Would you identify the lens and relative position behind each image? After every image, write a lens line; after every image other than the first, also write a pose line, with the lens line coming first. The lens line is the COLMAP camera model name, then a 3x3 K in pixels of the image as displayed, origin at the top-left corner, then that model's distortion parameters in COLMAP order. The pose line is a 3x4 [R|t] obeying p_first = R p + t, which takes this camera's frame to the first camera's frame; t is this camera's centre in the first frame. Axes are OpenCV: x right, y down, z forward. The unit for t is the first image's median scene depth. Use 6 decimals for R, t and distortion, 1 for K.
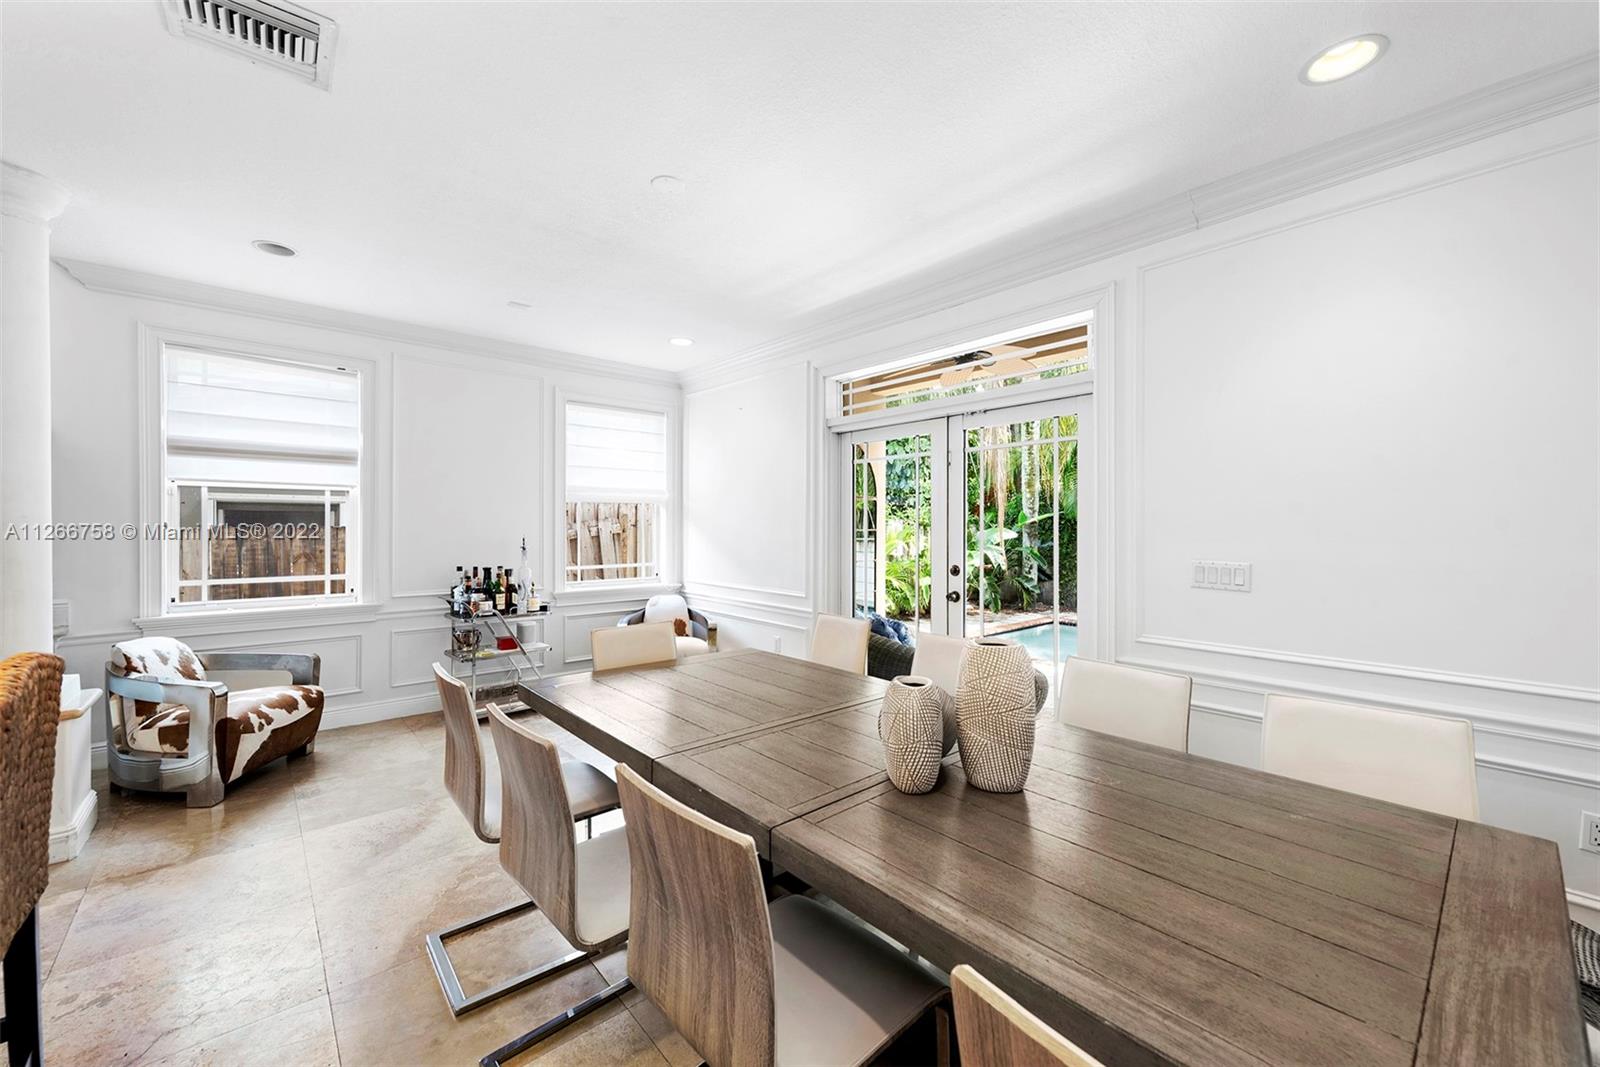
lens RADIAL K [[622.5, 0, 800.0], [0, 622.5, 533.5], [0, 0, 1]] dist [0.033344, -0.000022]
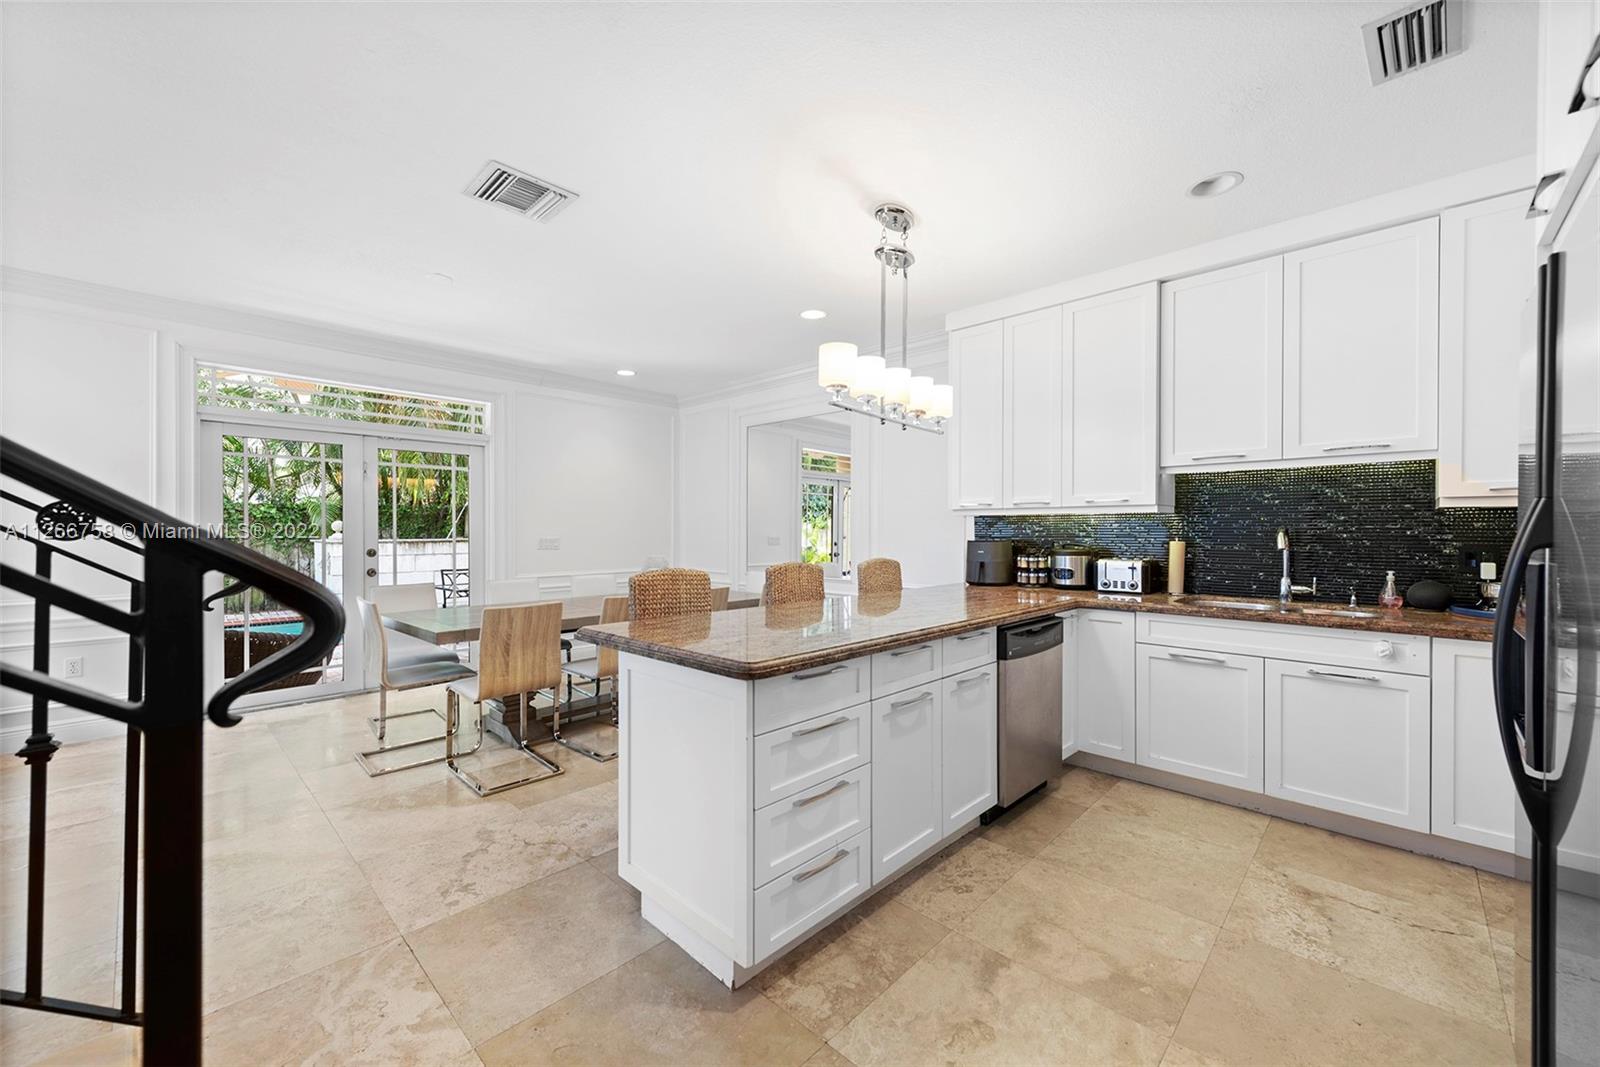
lens RADIAL K [[631.6, 0, 797.3], [0, 631.6, 526.6], [0, 0, 1]] dist [0.007511, 0.000013]
pose [[-0.093201, 0.002060, 0.995645, -0.992727], [0.007842, 0.999968, -0.001335, 0.010547], [-0.995616, 0.007683, -0.093214, 0.191551]]
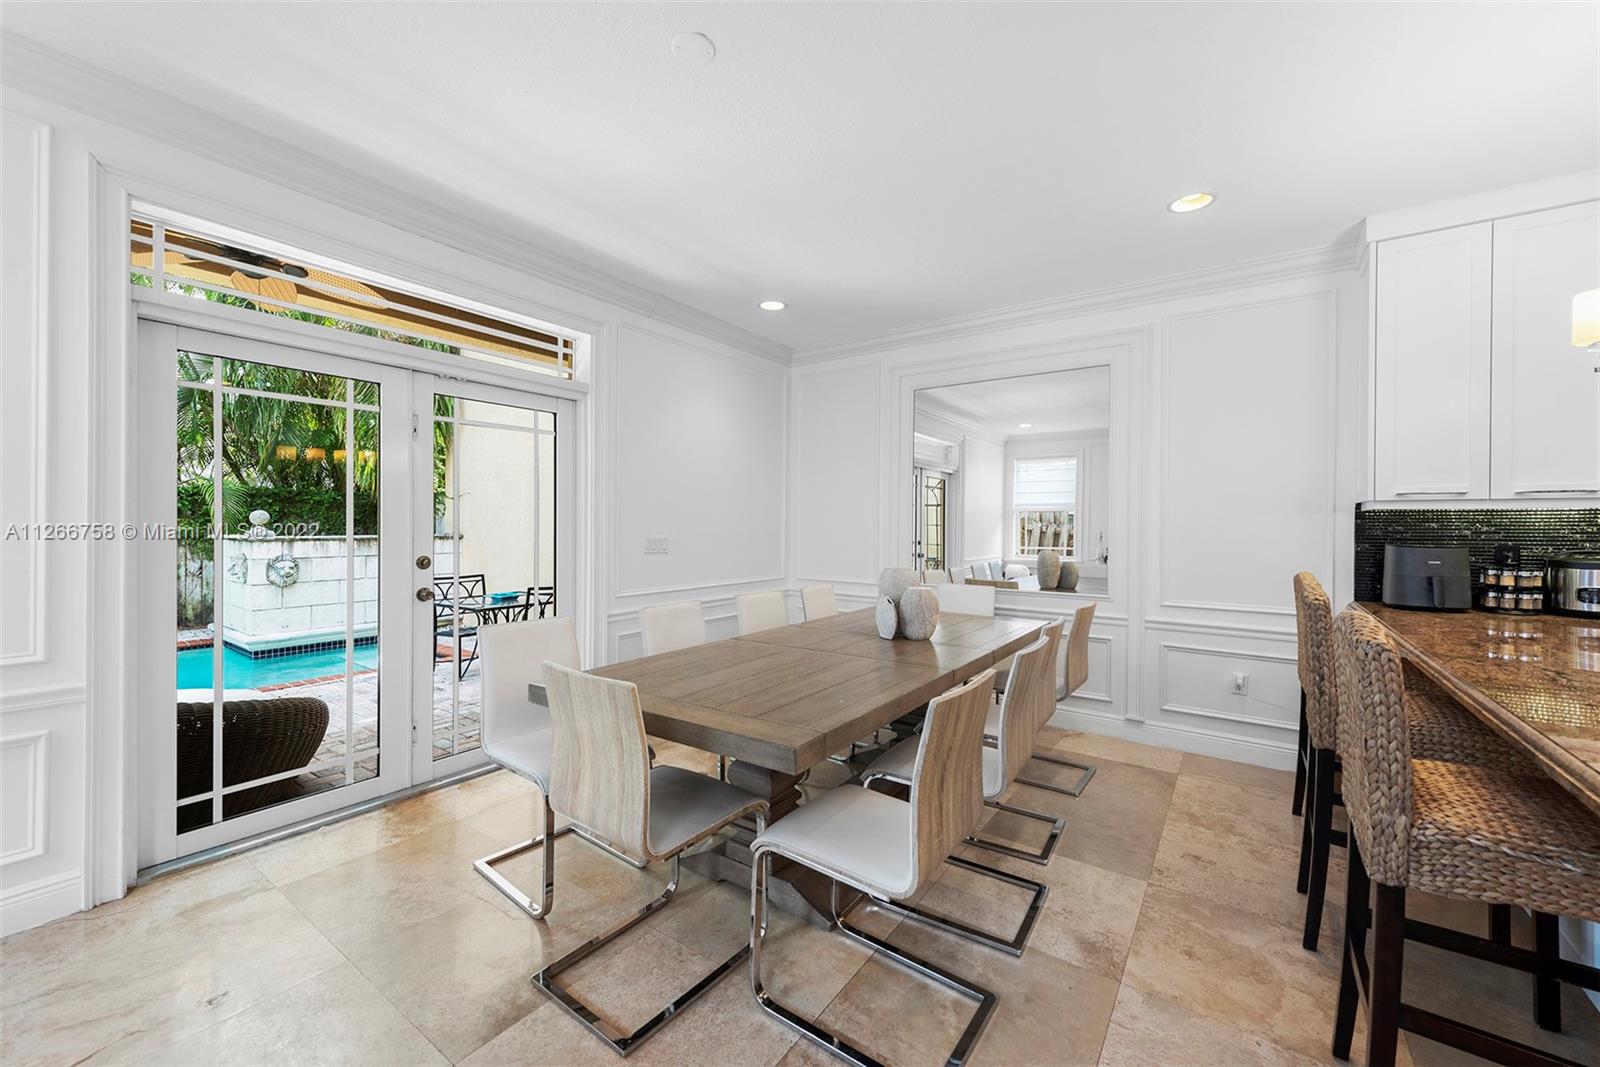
lens RADIAL K [[630.5, 0, 795.0], [0, 630.5, 524.9], [0, 0, 1]] dist [0.001569, 0.000066]
pose [[-0.234739, -0.004535, 0.972048, -0.560471], [0.002062, 0.999985, 0.005163, 0.006092], [-0.972056, 0.003216, -0.234726, 0.612128]]
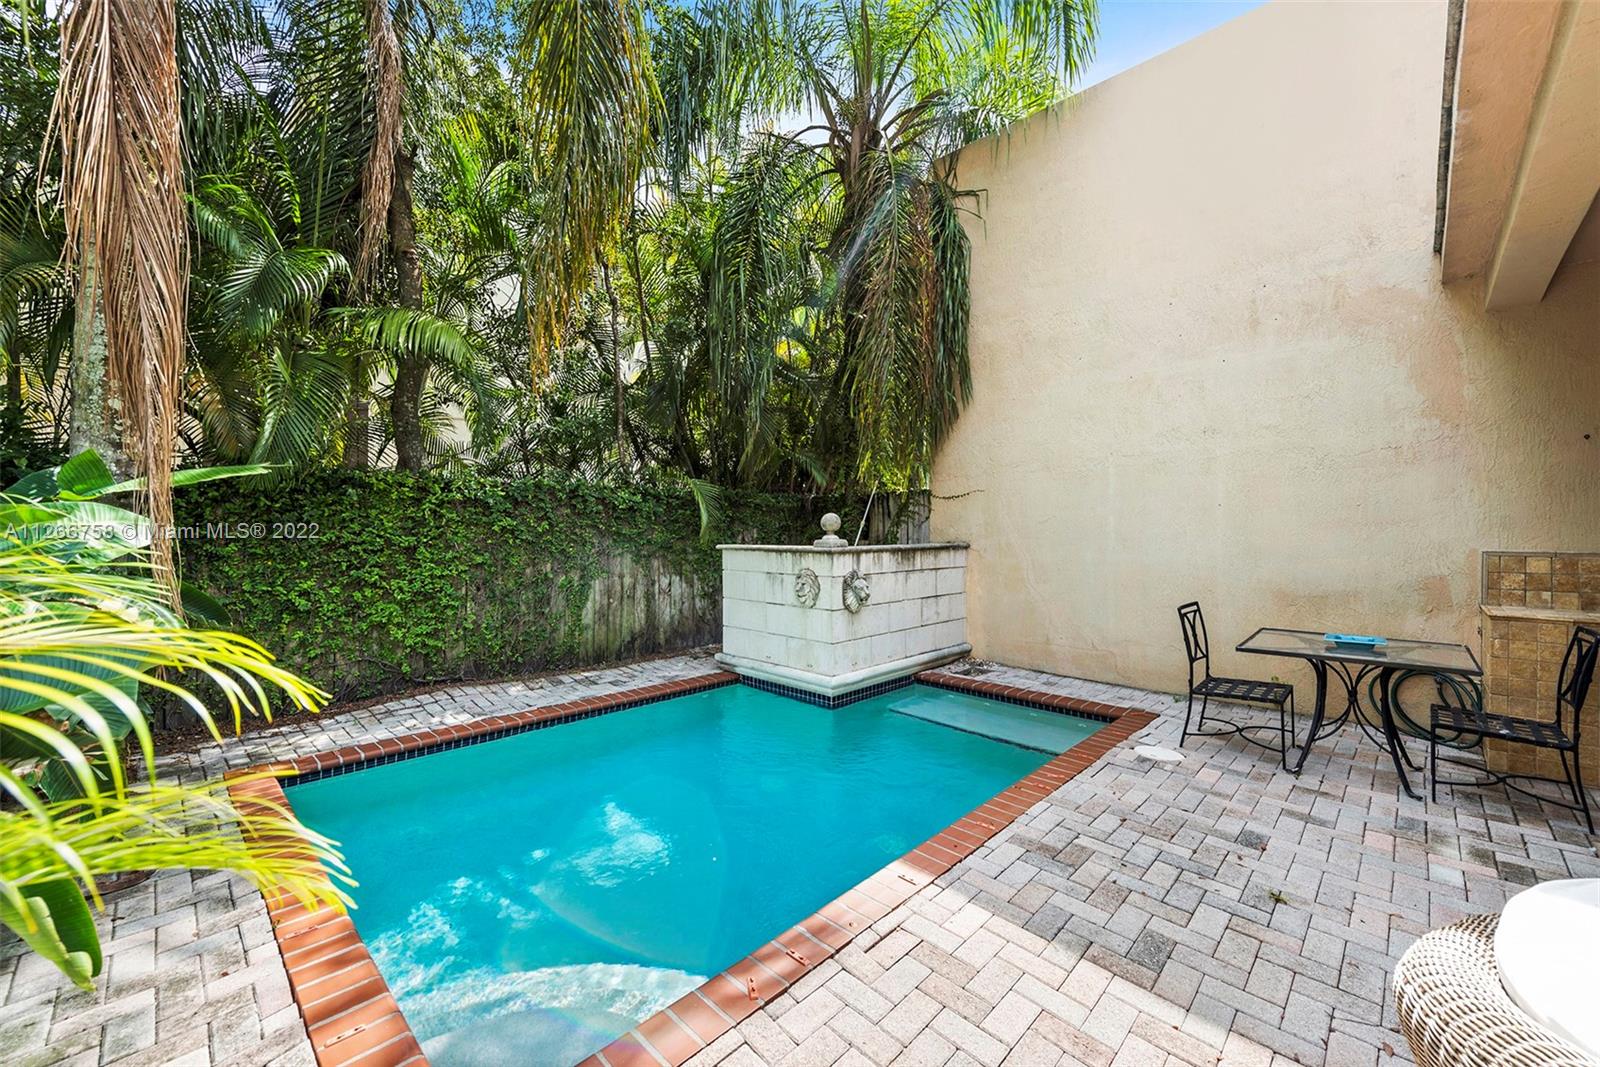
lens RADIAL K [[630.5, 0, 795.0], [0, 630.5, 524.9], [0, 0, 1]] dist [0.001569, 0.000066]
pose [[-0.075181, 0.009647, 0.997123, 0.058622], [0.006849, 0.999935, -0.009158, 0.007892], [-0.997146, 0.006140, -0.075242, 1.677157]]
